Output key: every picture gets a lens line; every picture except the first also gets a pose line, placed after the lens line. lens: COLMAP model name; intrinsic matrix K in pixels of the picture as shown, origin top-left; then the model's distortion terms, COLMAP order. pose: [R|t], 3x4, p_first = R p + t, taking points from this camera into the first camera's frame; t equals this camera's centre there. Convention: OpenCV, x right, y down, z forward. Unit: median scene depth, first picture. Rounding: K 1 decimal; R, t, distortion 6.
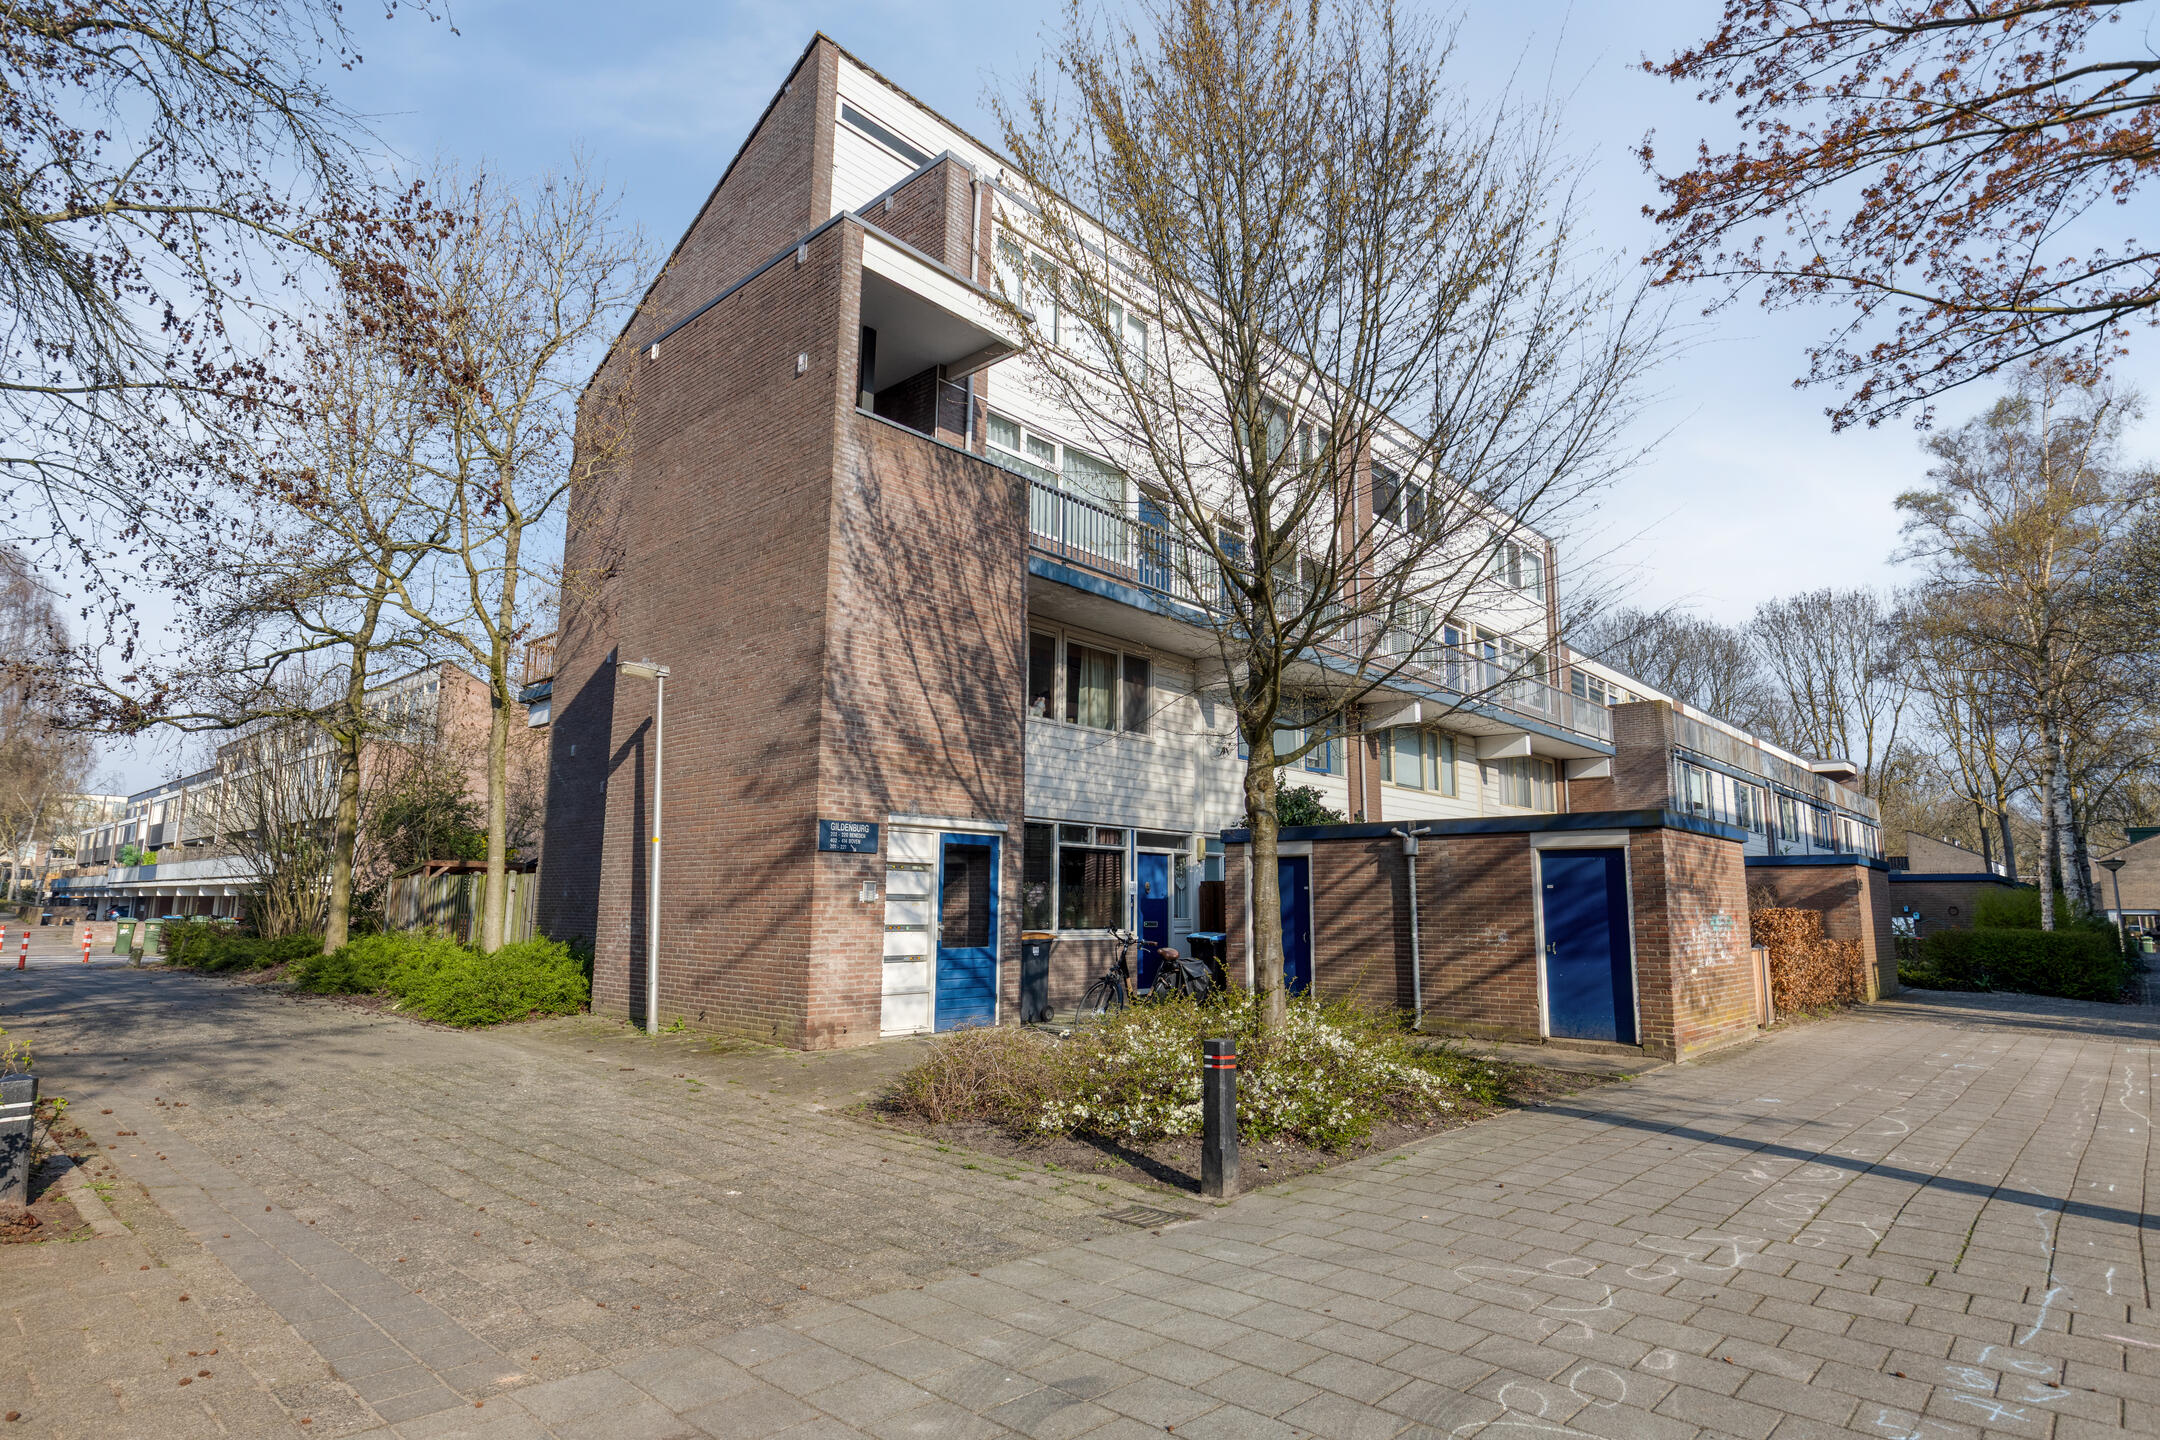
lens RADIAL K [[1135.4, 0, 1080.0], [0, 1135.4, 720.0], [0, 0, 1]] dist [-0.001239, -0.000112]
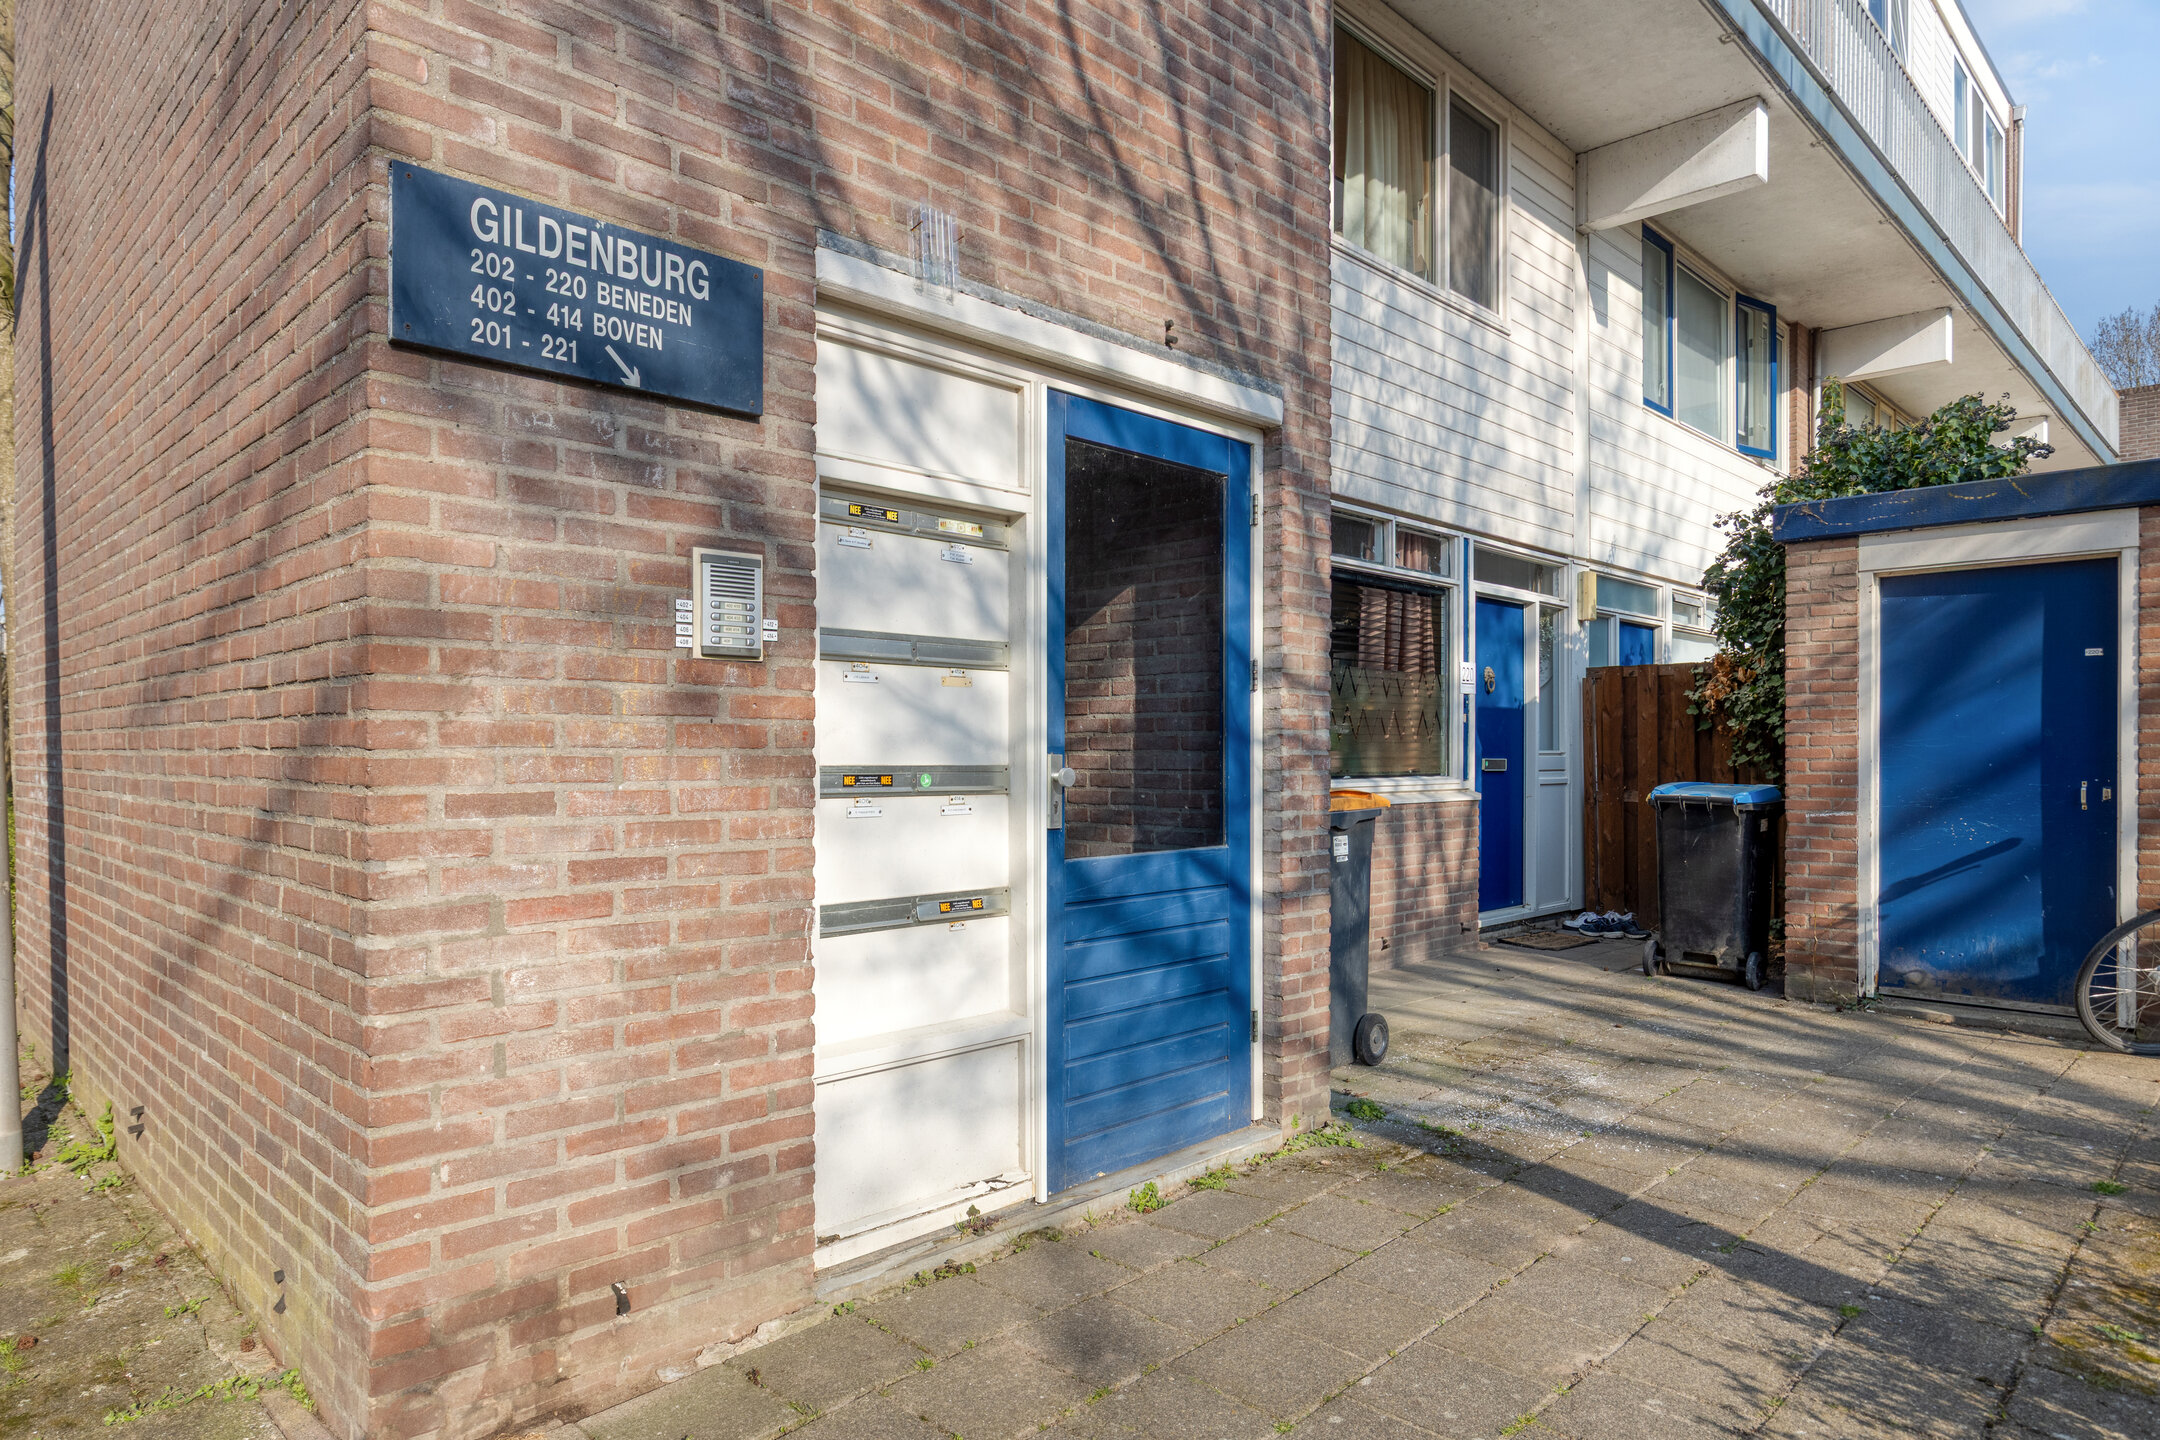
lens RADIAL K [[1290.0, 0, 1080.0], [0, 1290.0, 720.0], [0, 0, 1]] dist [0.000820, 0.000113]
pose [[0.999576, -0.002650, -0.029011, -0.108177], [0.006784, 0.989648, 0.143354, 0.127338], [0.028331, -0.143490, 0.989246, 0.713204]]
